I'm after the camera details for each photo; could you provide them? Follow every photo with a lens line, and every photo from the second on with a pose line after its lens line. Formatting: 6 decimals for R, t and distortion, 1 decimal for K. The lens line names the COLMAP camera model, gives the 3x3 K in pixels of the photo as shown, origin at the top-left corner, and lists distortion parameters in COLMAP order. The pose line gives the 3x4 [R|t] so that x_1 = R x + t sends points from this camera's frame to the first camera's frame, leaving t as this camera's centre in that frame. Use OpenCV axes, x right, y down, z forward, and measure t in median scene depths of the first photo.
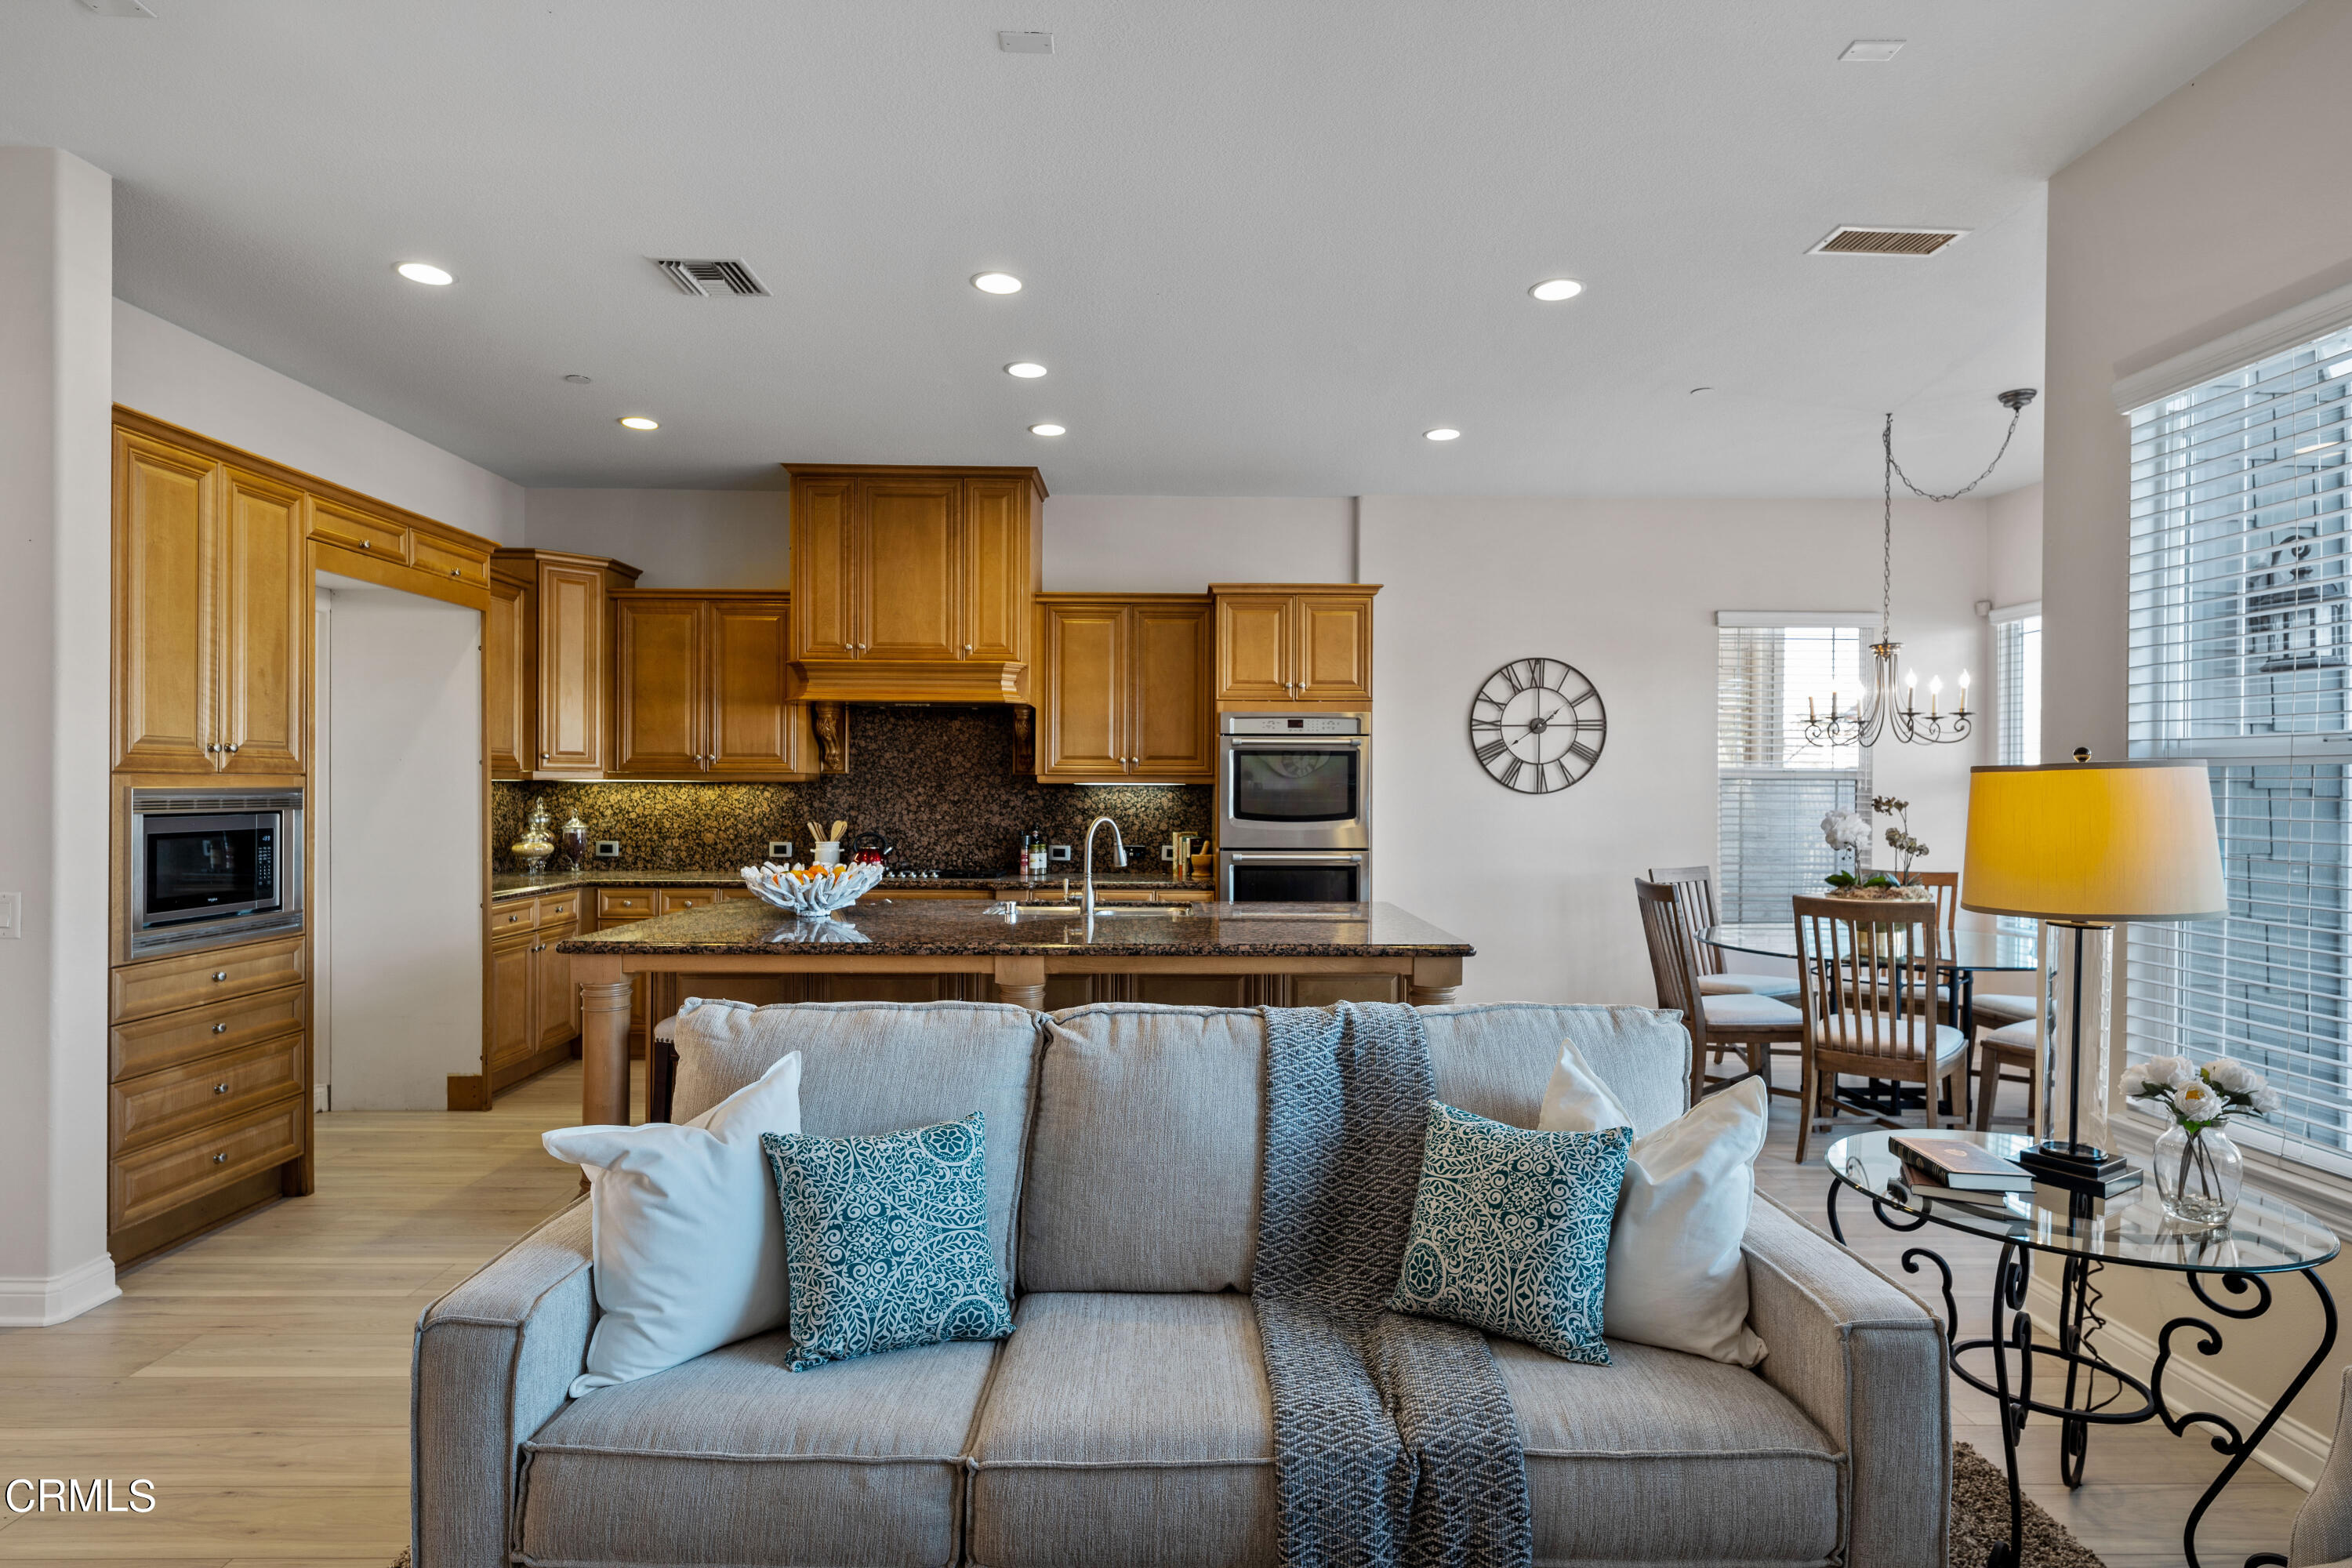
lens RADIAL K [[1238.2, 0, 1185.9], [0, 1238.2, 792.1], [0, 0, 1]] dist [0.006638, -0.000169]
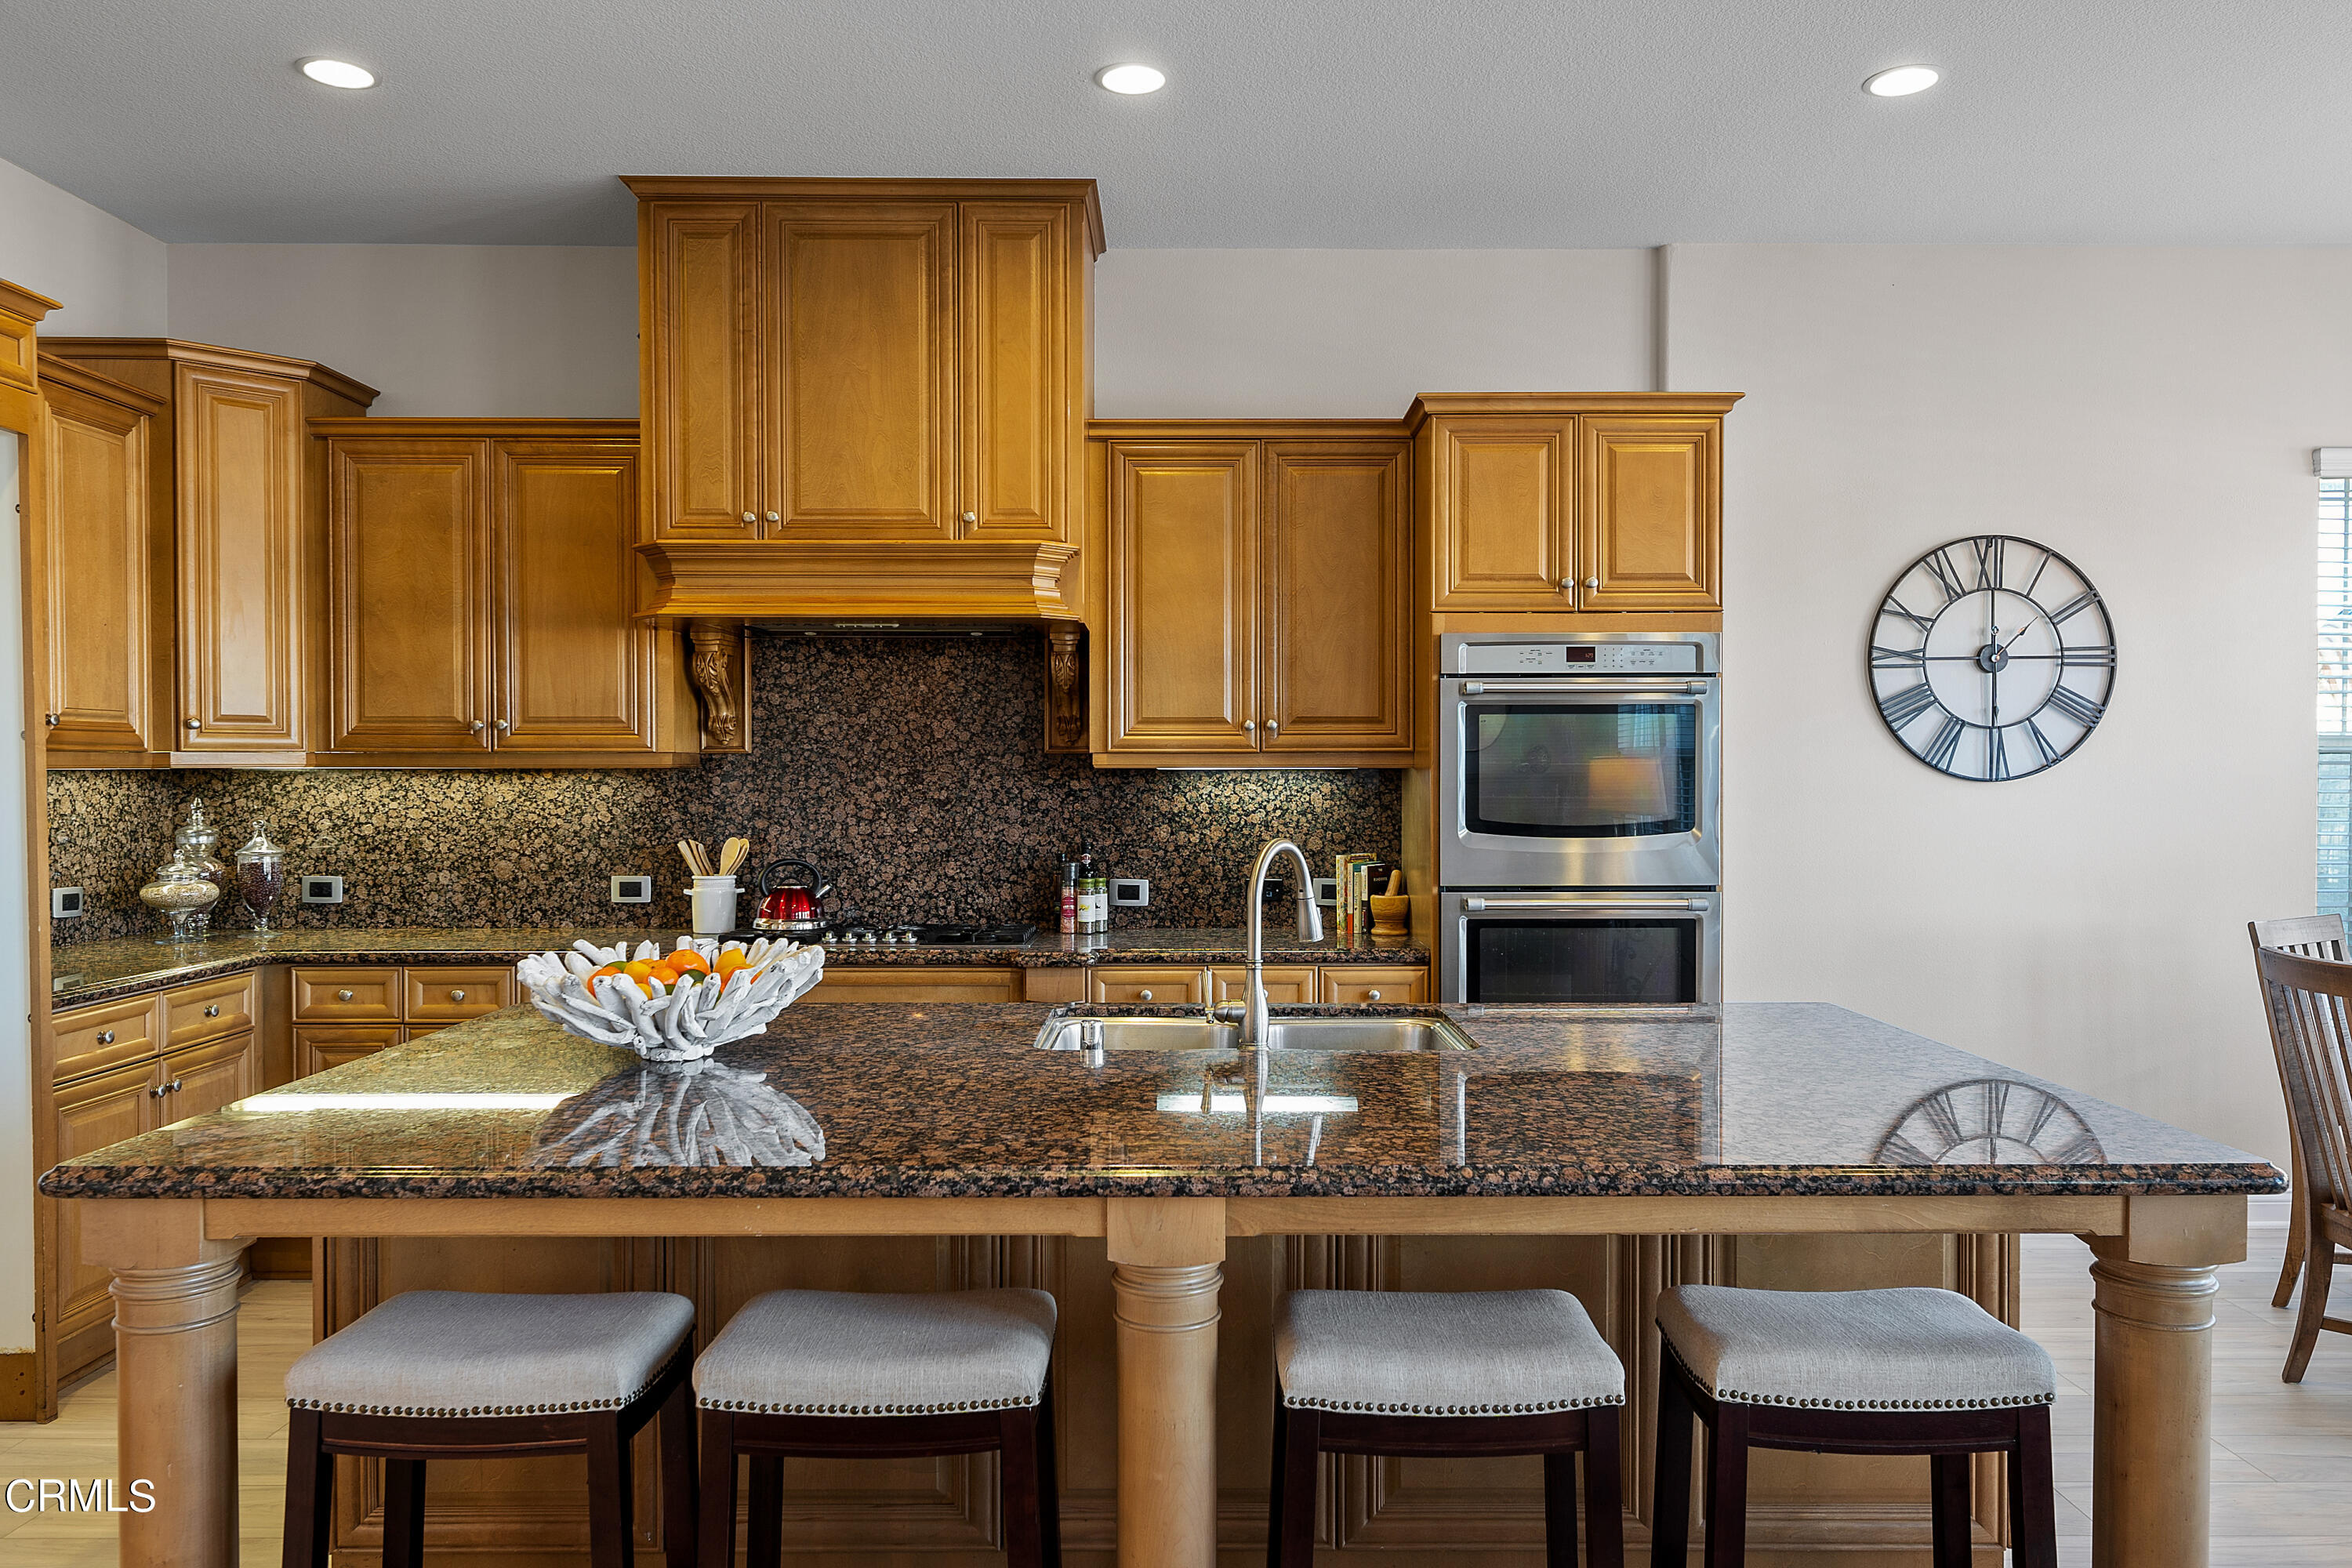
lens RADIAL K [[1672.1, 0, 1189.5], [0, 1672.1, 796.7], [0, 0, 1]] dist [0.005917, -0.002295]
pose [[0.999921, -0.006073, -0.011002, -0.070039], [0.006220, 0.999890, 0.013438, -0.004232], [0.010919, -0.013505, 0.999849, 0.261486]]
